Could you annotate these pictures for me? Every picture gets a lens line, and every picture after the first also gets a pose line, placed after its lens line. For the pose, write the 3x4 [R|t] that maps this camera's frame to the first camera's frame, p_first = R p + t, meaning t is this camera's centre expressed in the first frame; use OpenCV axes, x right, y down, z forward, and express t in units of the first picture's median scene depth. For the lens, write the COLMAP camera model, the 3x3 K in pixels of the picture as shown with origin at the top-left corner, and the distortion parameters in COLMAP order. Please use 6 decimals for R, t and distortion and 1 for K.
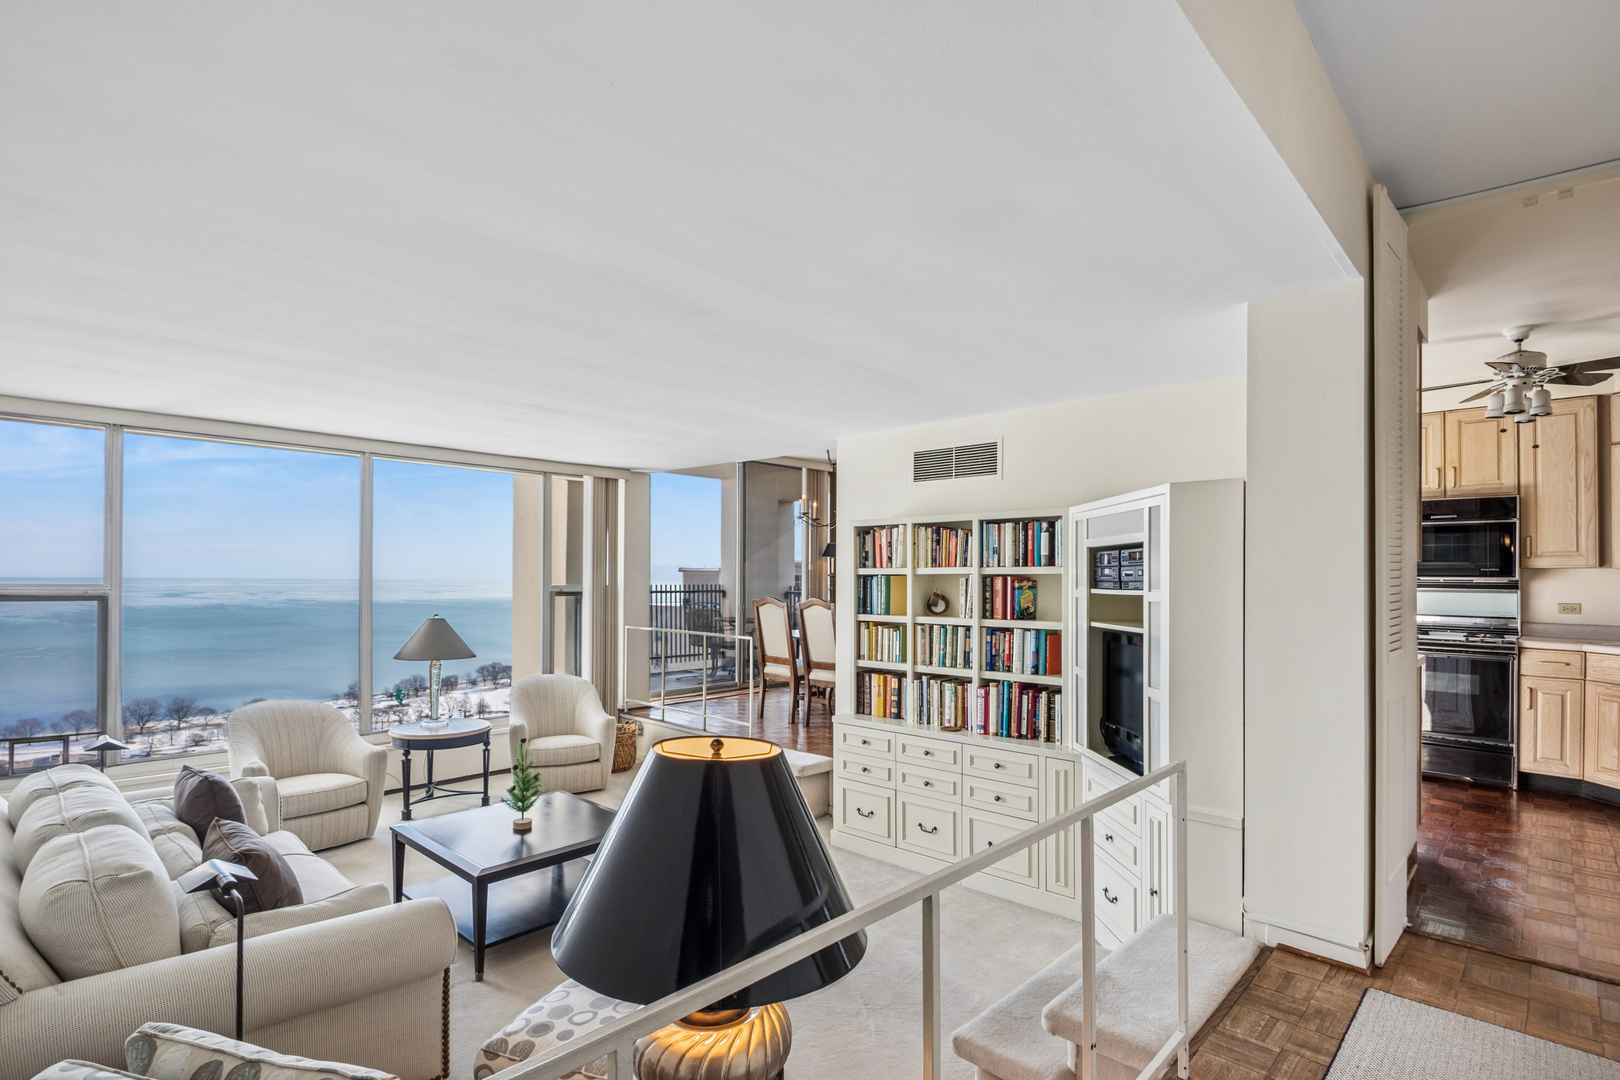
lens RADIAL K [[784.5, 0, 814.2], [0, 784.5, 575.7], [0, 0, 1]] dist [-0.011756, -0.001257]
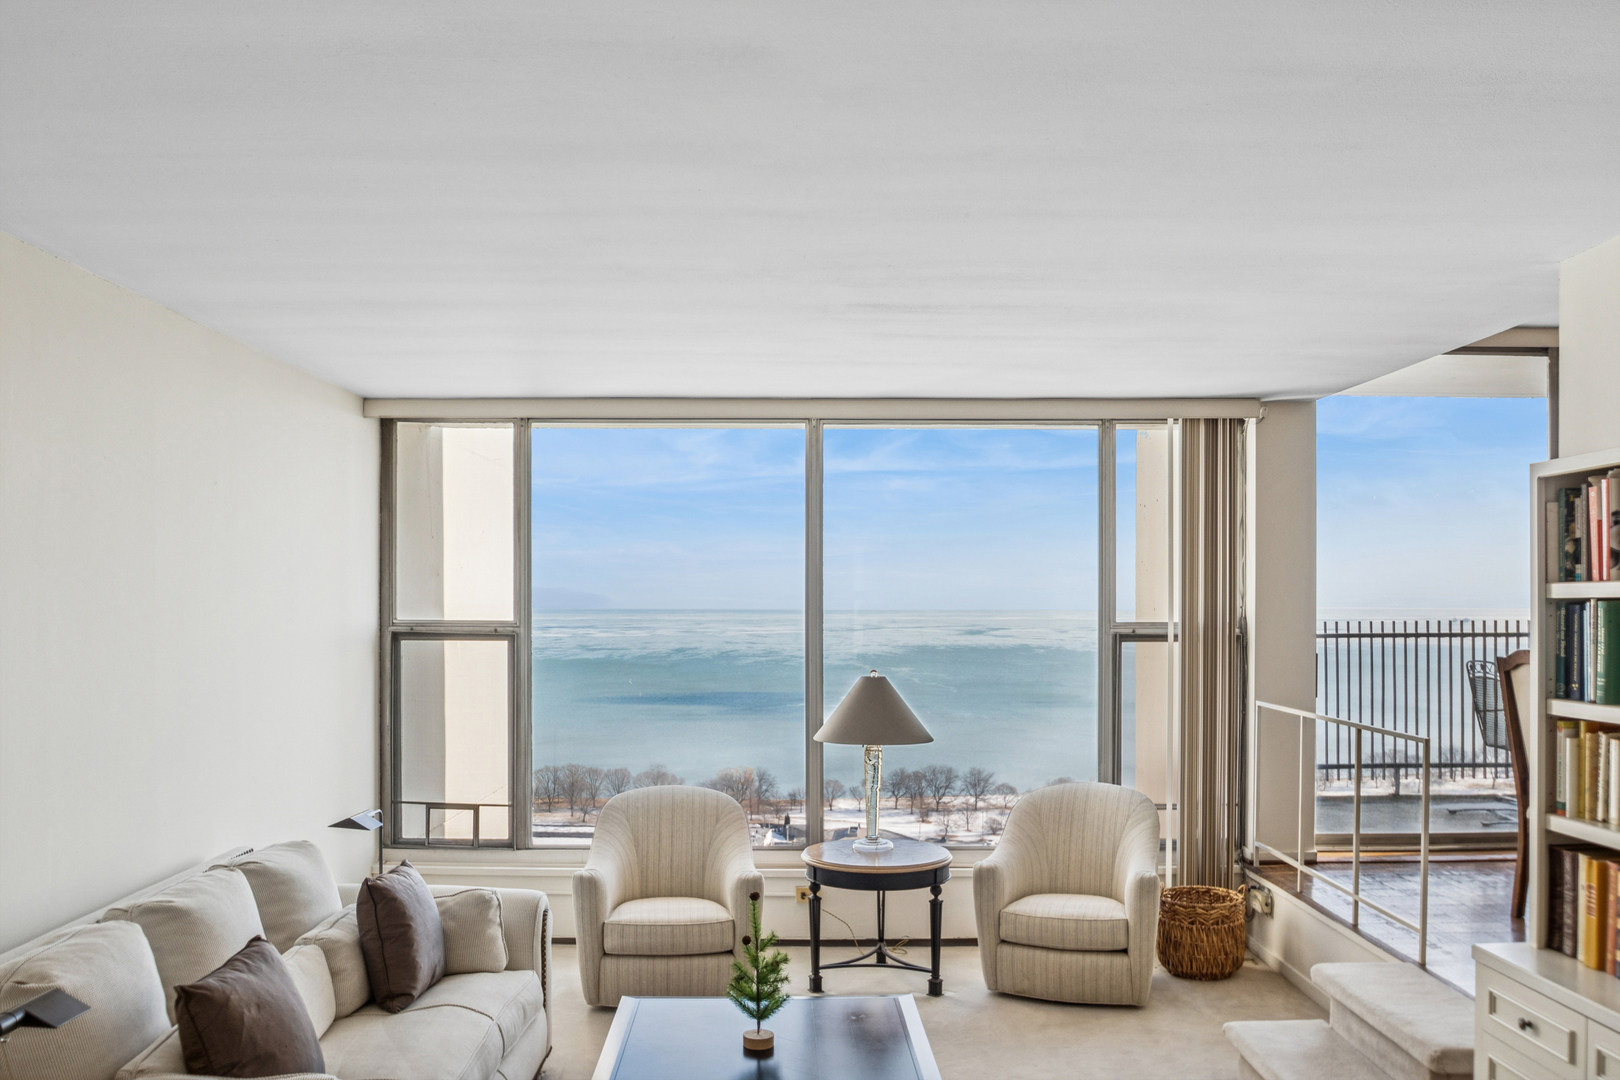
lens RADIAL K [[1328.1, 0, 806.7], [0, 1328.1, 610.0], [0, 0, 1]] dist [-0.059024, 0.005191]
pose [[0.688146, -0.003960, -0.725561, 0.279071], [0.008278, 0.999963, 0.002394, -0.000513], [0.725525, -0.007654, 0.688153, 0.280582]]
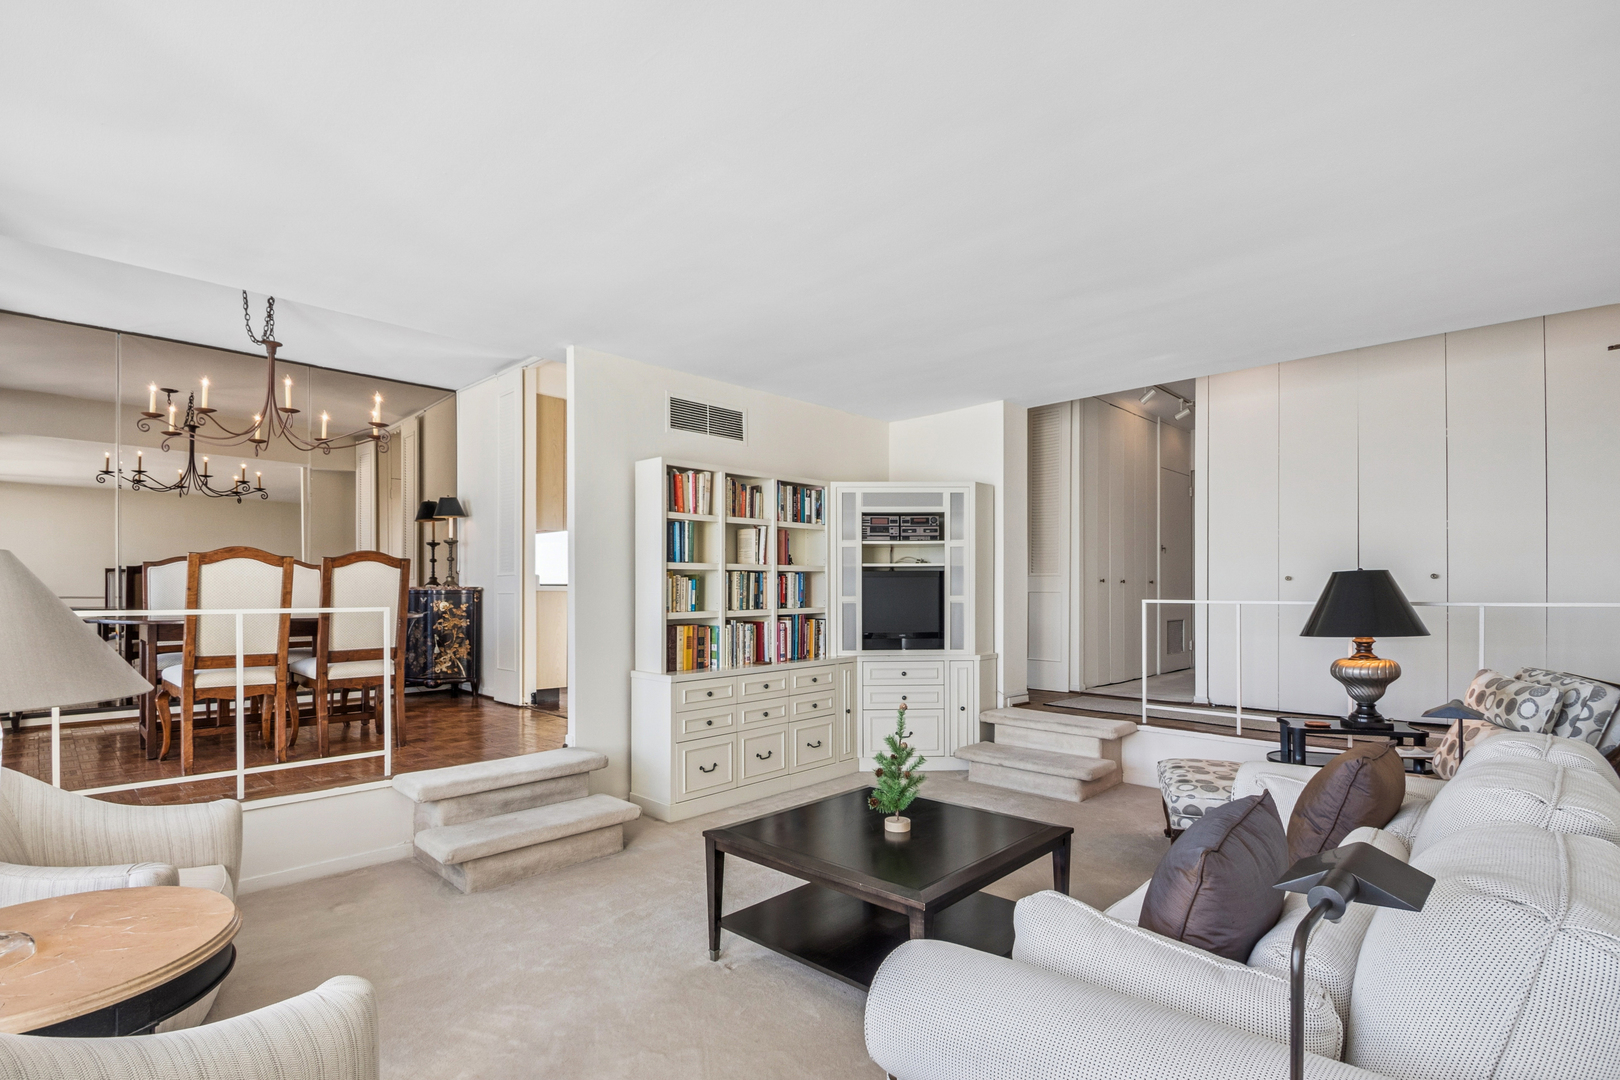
lens RADIAL K [[784.5, 0, 814.2], [0, 784.5, 575.7], [0, 0, 1]] dist [-0.011756, -0.001257]
pose [[0.010532, 0.006291, 0.999925, -0.861698], [-0.003937, 0.999973, -0.006250, 0.070909], [-0.999937, -0.003871, 0.010556, 0.833721]]
